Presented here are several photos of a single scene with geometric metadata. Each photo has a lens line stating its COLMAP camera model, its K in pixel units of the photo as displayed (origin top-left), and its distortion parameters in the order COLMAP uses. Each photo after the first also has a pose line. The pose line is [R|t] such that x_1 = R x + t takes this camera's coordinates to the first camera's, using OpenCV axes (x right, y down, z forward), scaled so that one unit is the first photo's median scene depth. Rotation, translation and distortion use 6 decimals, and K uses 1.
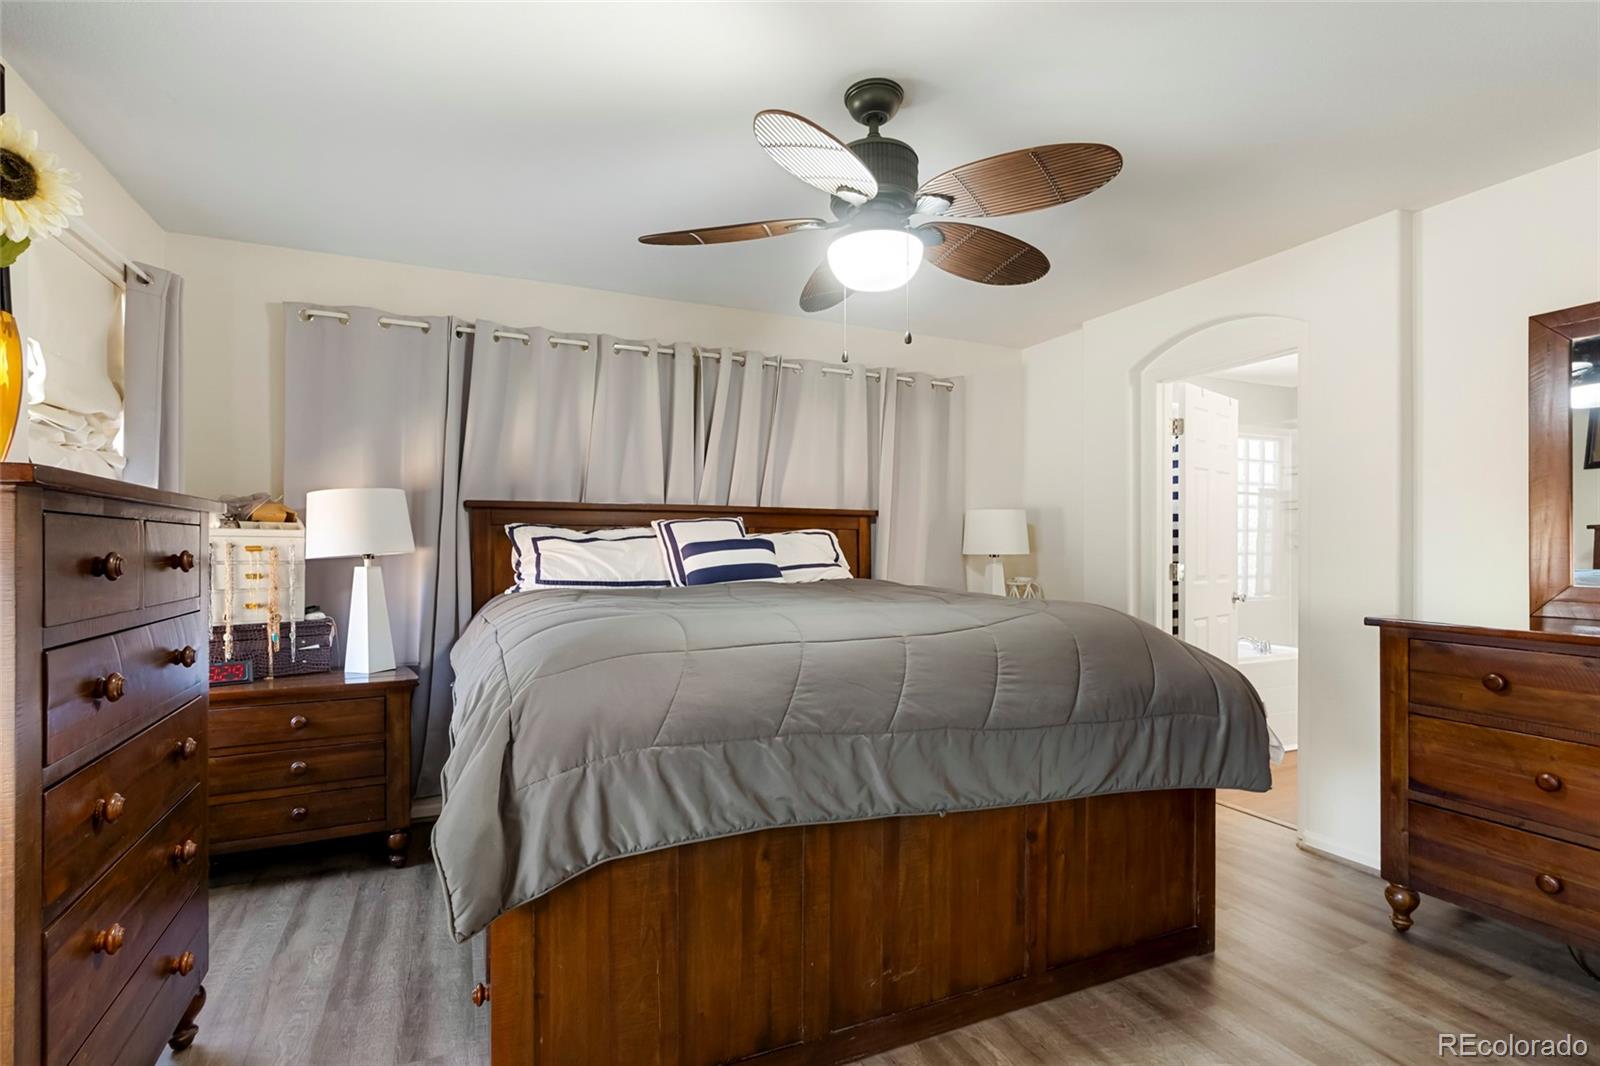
lens RADIAL K [[796.7, 0, 806.6], [0, 796.7, 541.4], [0, 0, 1]] dist [-0.002530, 0.003586]
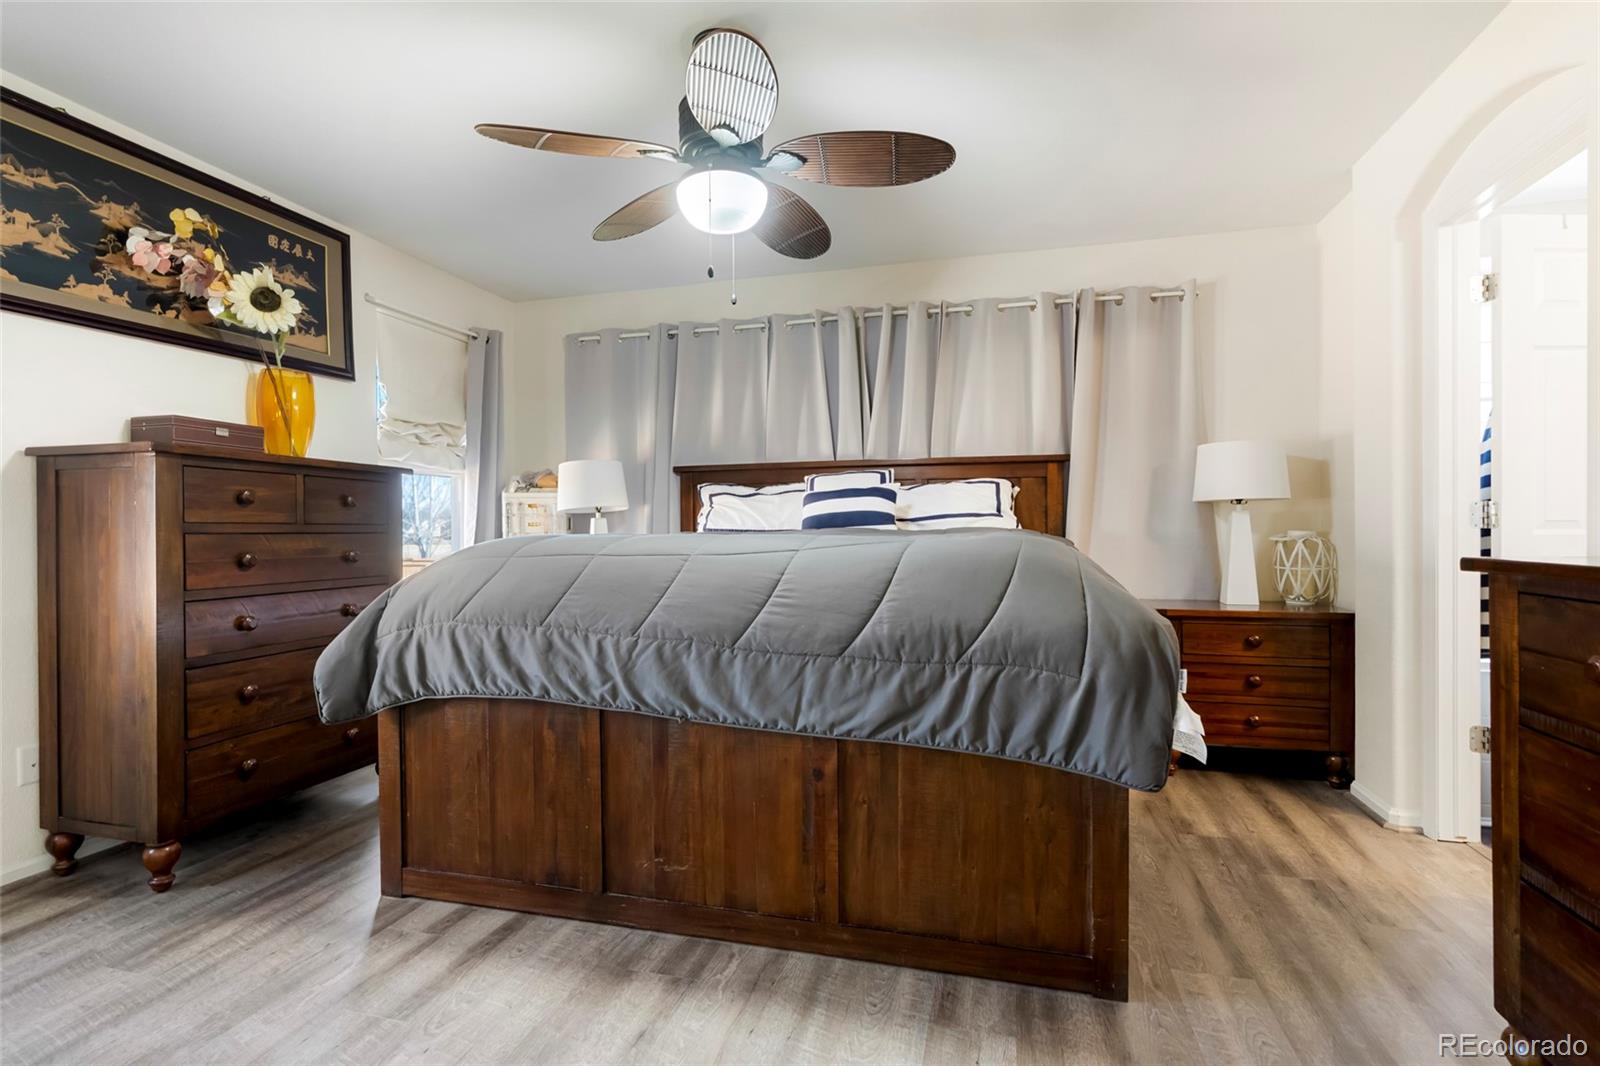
lens RADIAL K [[796.7, 0, 798.1], [0, 796.7, 533.2], [0, 0, 1]] dist [-0.002530, 0.003586]
pose [[0.748927, -0.008221, -0.662601, 0.849435], [0.012251, 0.999924, 0.001441, 0.082295], [0.662539, -0.009197, 0.748971, 0.273761]]
